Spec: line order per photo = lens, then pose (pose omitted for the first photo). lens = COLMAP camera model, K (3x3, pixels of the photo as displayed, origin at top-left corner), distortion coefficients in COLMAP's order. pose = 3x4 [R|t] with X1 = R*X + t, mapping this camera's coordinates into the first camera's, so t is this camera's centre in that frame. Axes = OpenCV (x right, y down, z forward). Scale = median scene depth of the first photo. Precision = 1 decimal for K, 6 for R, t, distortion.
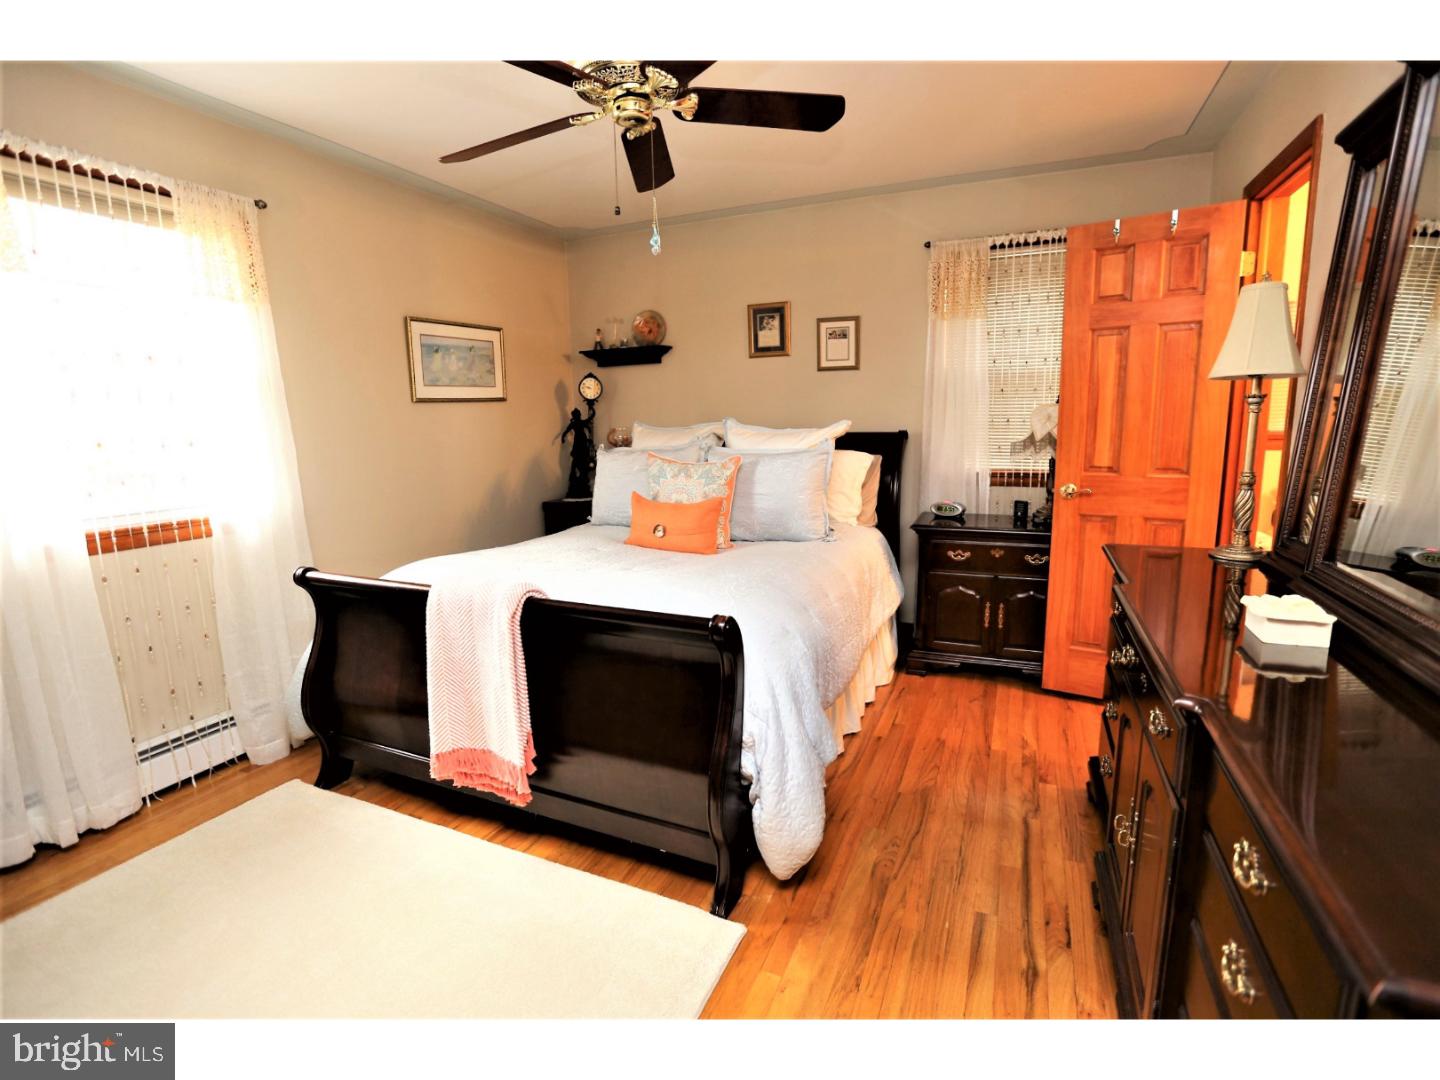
lens RADIAL K [[679.3, 0, 720.0], [0, 679.3, 540.0], [0, 0, 1]] dist [-0.039285, 0.013709]
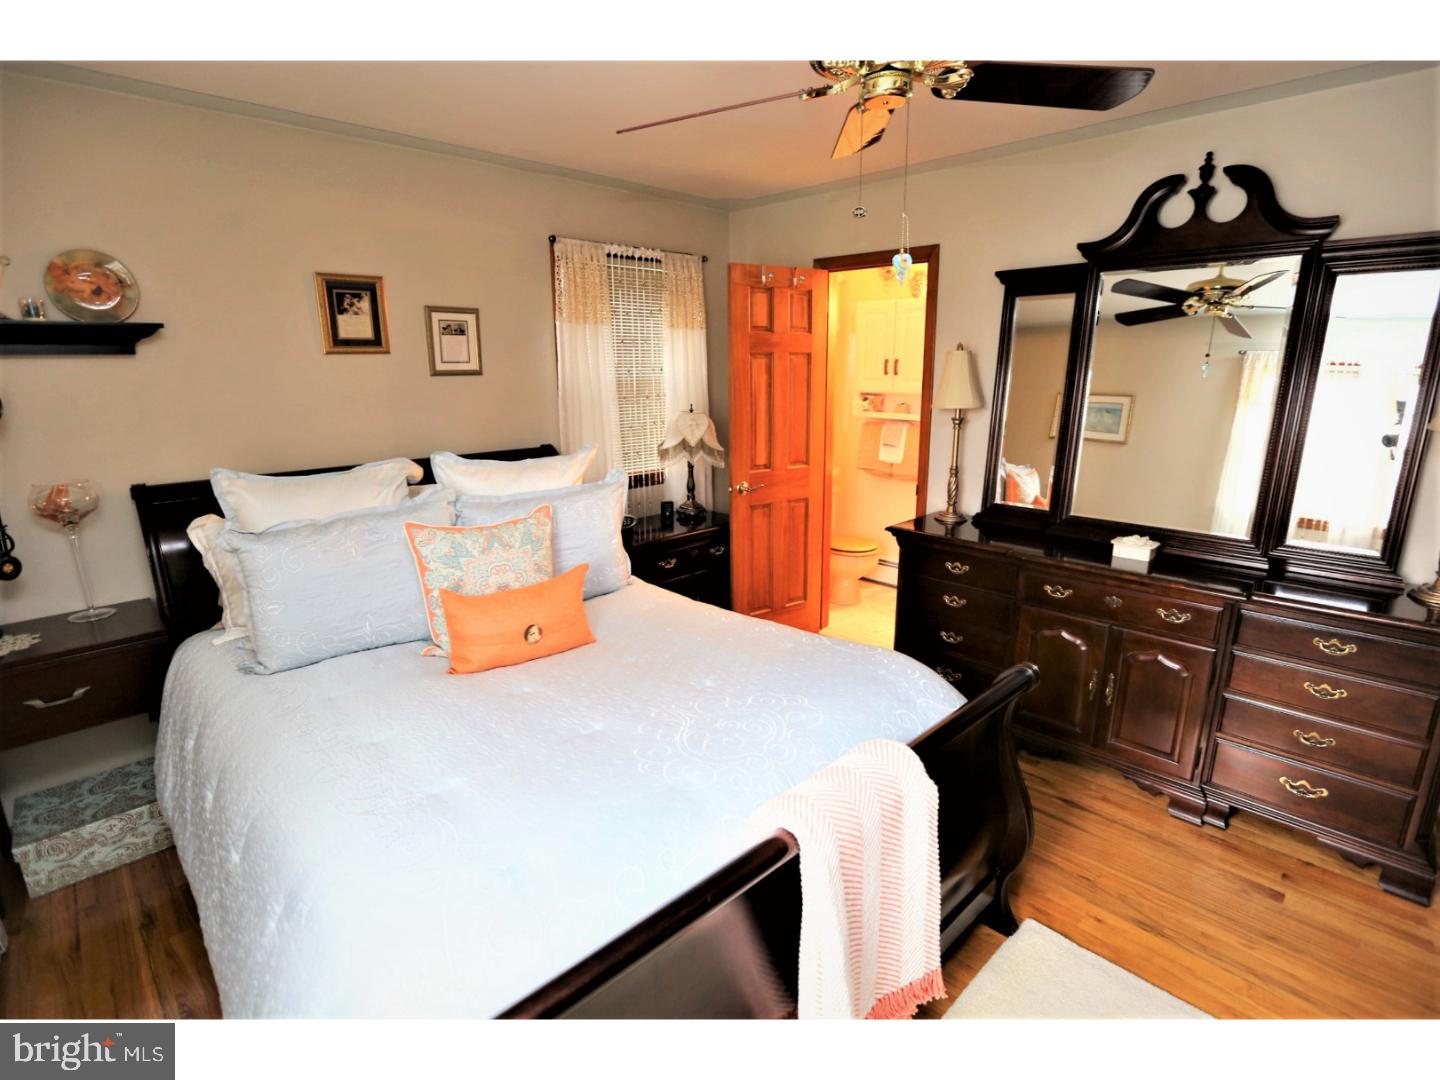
lens RADIAL K [[679.3, 0, 720.0], [0, 679.3, 540.0], [0, 0, 1]] dist [-0.039285, 0.013709]
pose [[0.405275, -0.210380, 0.889659, -0.520948], [0.166597, 0.973862, 0.154400, -0.155863], [-0.898887, 0.085640, 0.429731, 0.469590]]
